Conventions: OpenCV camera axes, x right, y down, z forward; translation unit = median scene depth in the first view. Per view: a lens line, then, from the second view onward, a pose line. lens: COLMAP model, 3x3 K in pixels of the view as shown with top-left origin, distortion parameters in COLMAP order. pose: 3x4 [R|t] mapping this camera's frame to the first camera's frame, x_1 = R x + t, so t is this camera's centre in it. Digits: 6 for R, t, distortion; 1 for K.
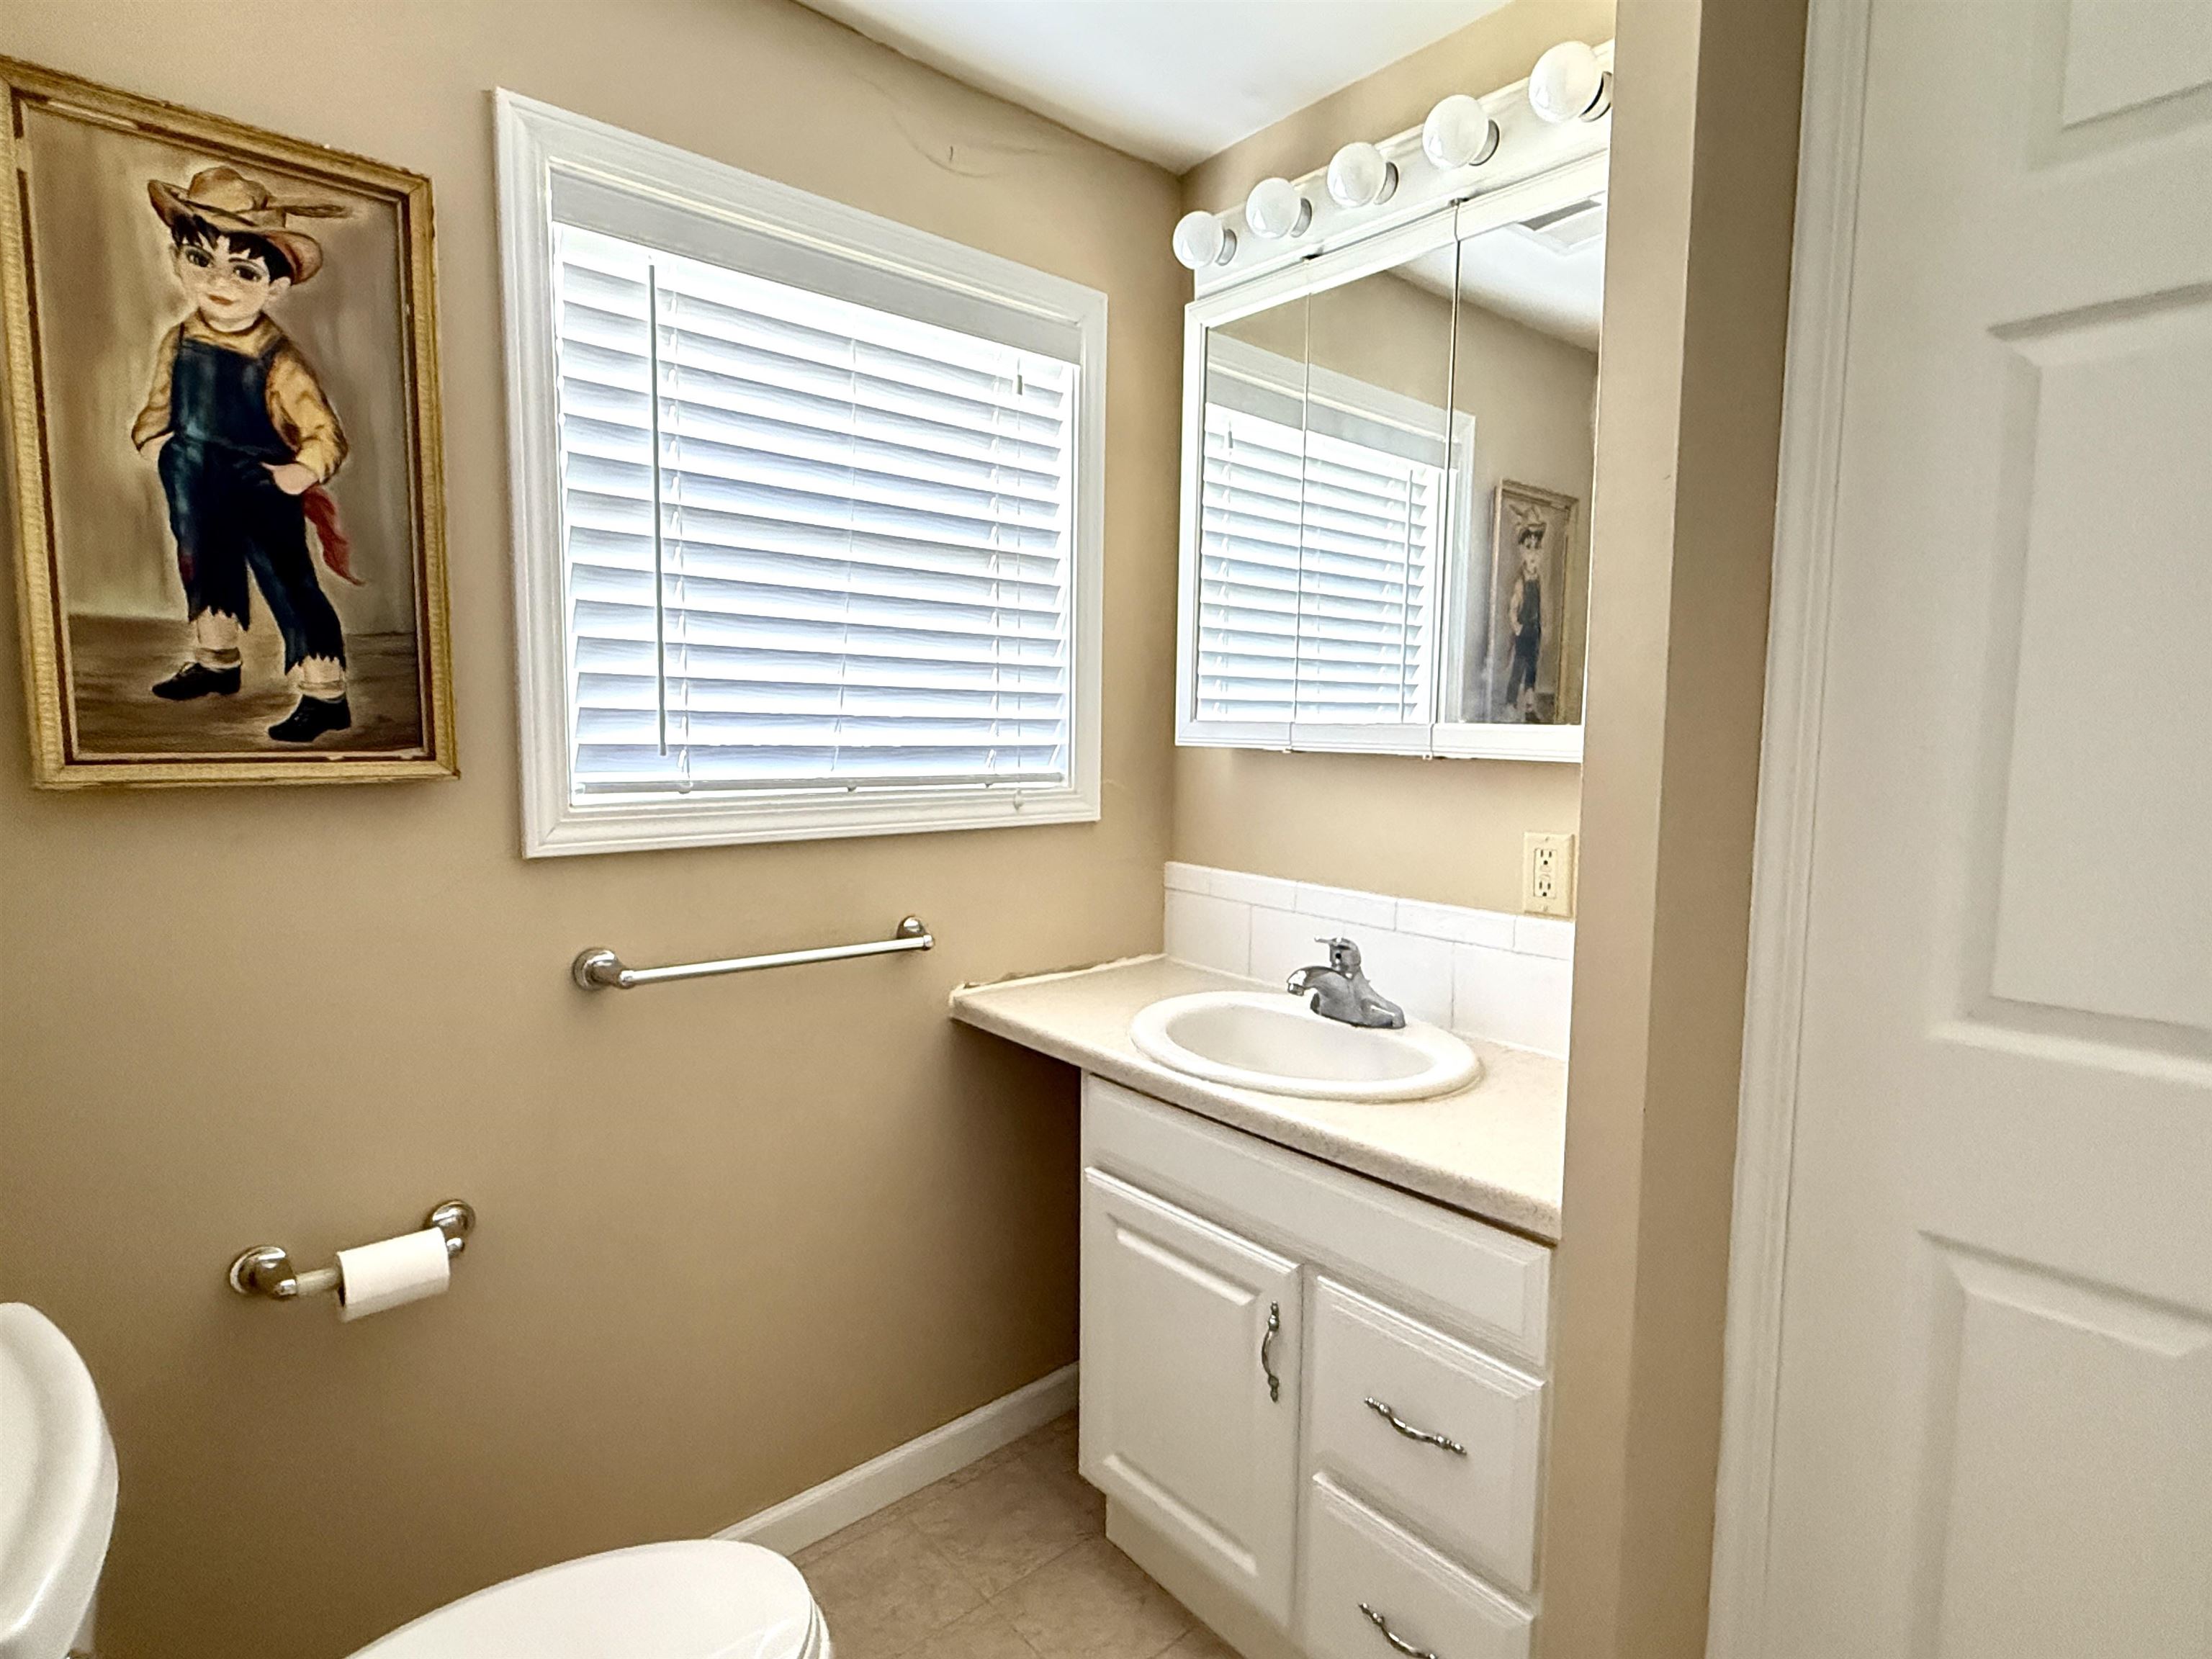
lens RADIAL K [[1142.2, 0, 1106.0], [0, 1142.2, 829.5], [0, 0, 1]] dist [-0.001518, 0.000478]
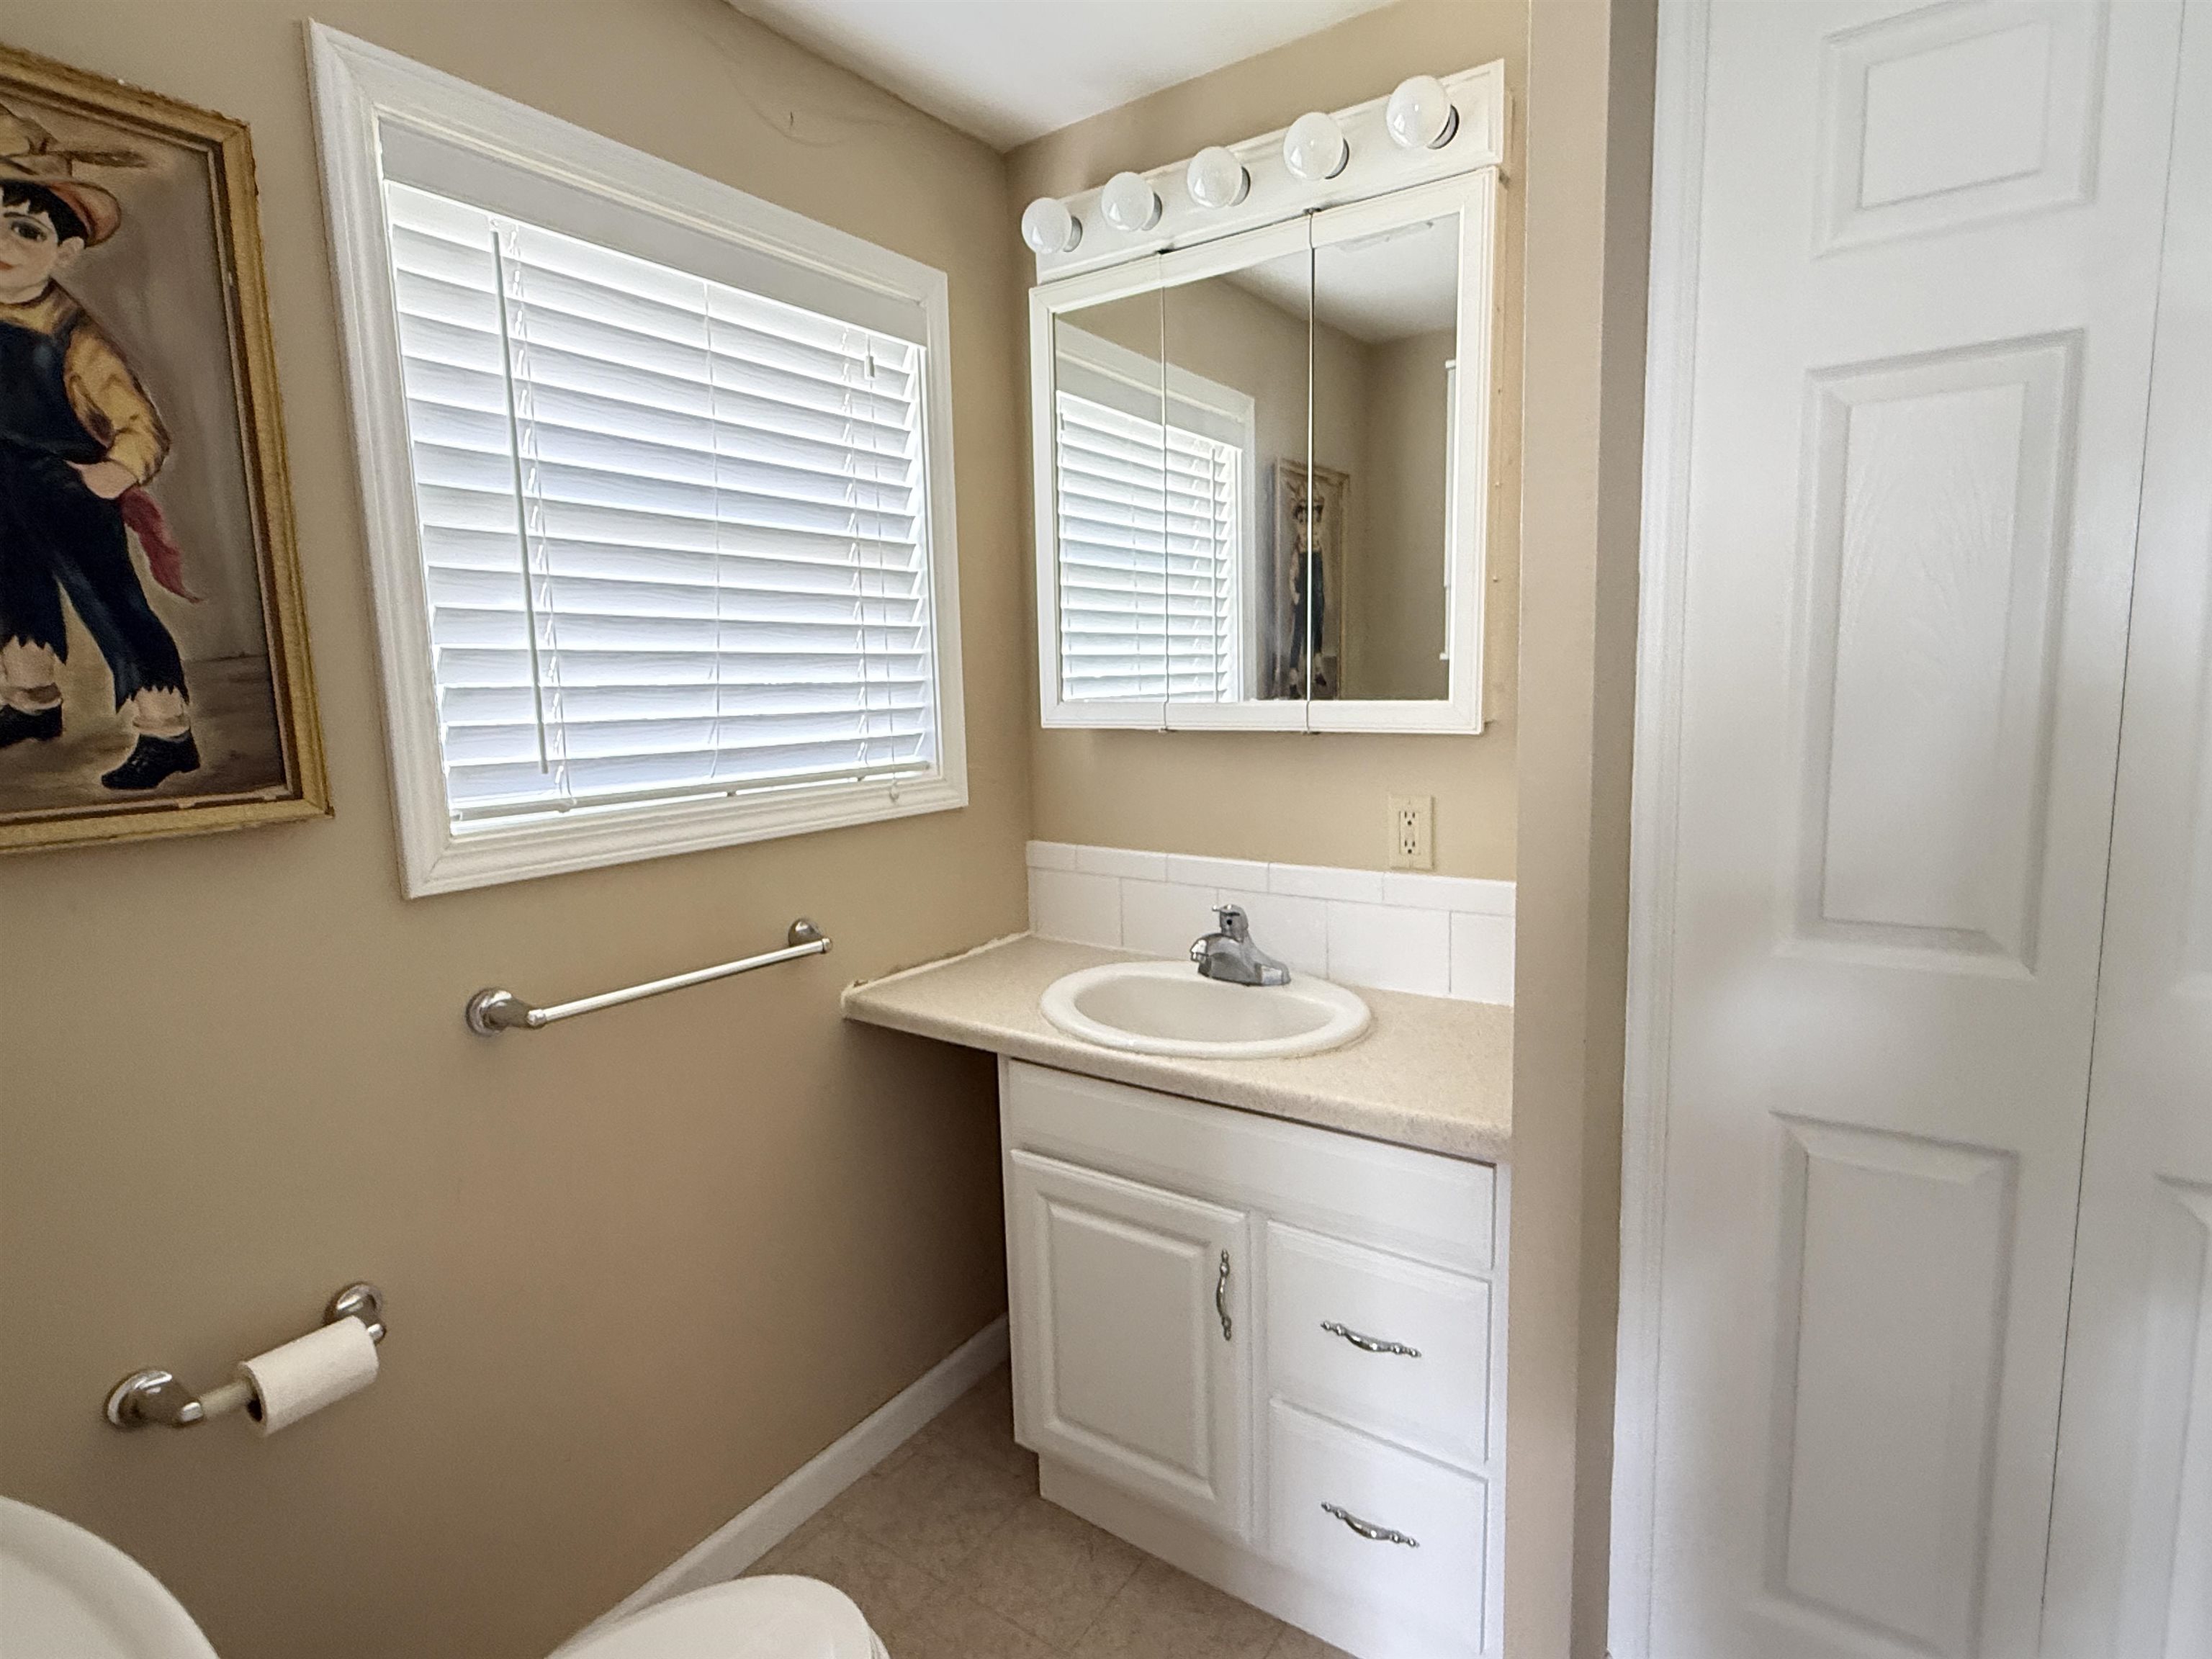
lens RADIAL K [[1142.2, 0, 1106.0], [0, 1142.2, 829.5], [0, 0, 1]] dist [-0.001518, 0.000478]
pose [[0.968426, -0.069934, 0.239292, -0.185066], [0.060894, 0.997130, 0.044975, -0.035926], [-0.241751, -0.028984, 0.969905, -0.005599]]
